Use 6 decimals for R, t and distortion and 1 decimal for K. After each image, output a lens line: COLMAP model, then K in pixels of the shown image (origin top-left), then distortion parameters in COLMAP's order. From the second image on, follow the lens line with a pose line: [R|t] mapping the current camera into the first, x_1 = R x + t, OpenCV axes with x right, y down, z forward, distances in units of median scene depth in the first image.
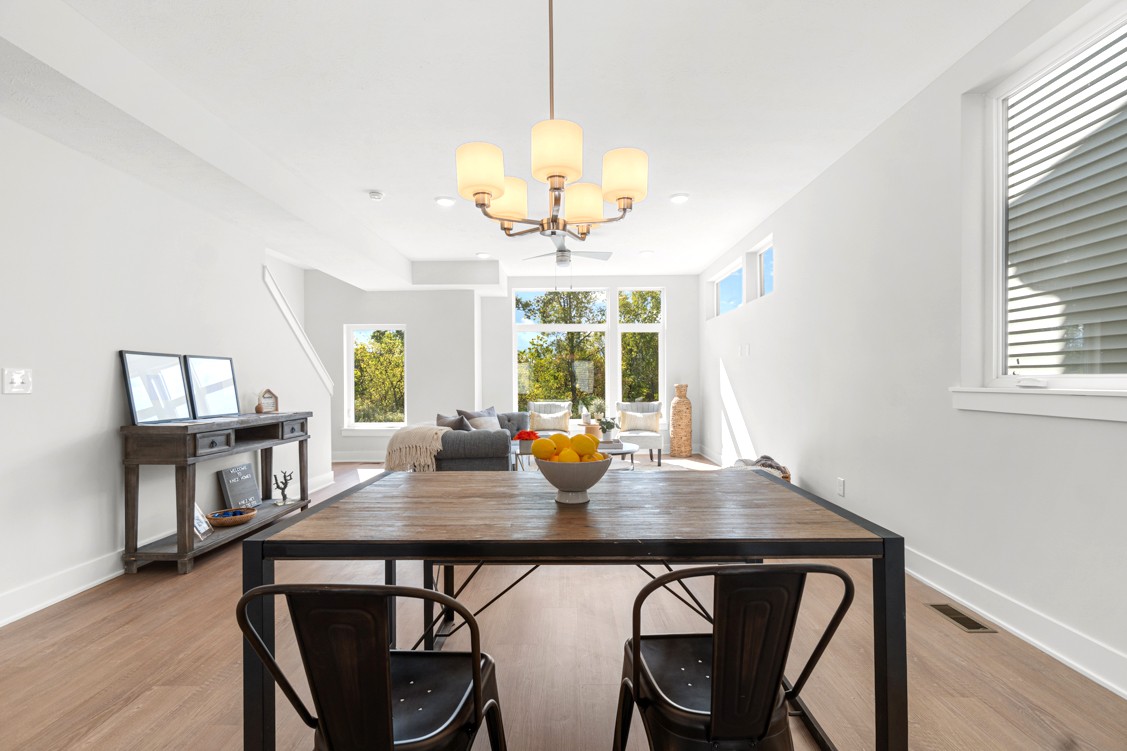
lens RADIAL K [[488.1, 0, 563.5], [0, 488.1, 380.4], [0, 0, 1]] dist [-0.001785, -0.000147]
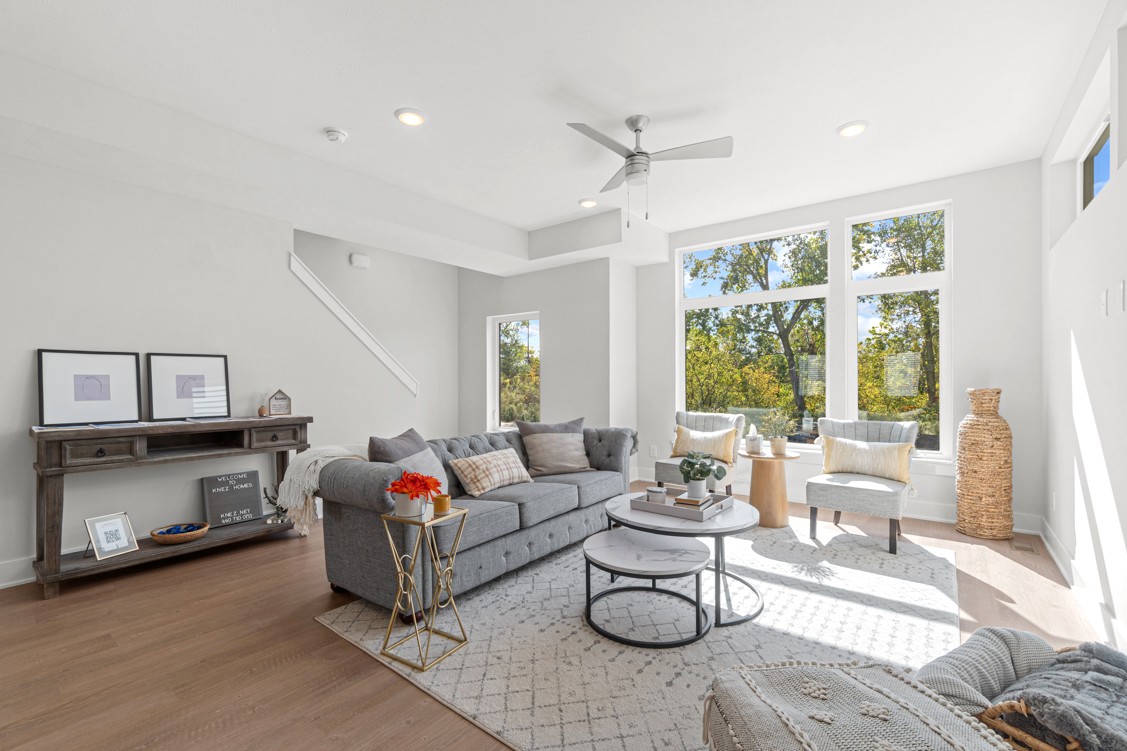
lens RADIAL K [[488.1, 0, 563.5], [0, 488.1, 380.4], [0, 0, 1]] dist [-0.001785, -0.000147]
pose [[0.791620, 0.004054, -0.611000, 0.261586], [-0.000842, 0.999984, 0.005543, -0.002958], [0.611013, -0.003874, 0.791611, 0.449563]]
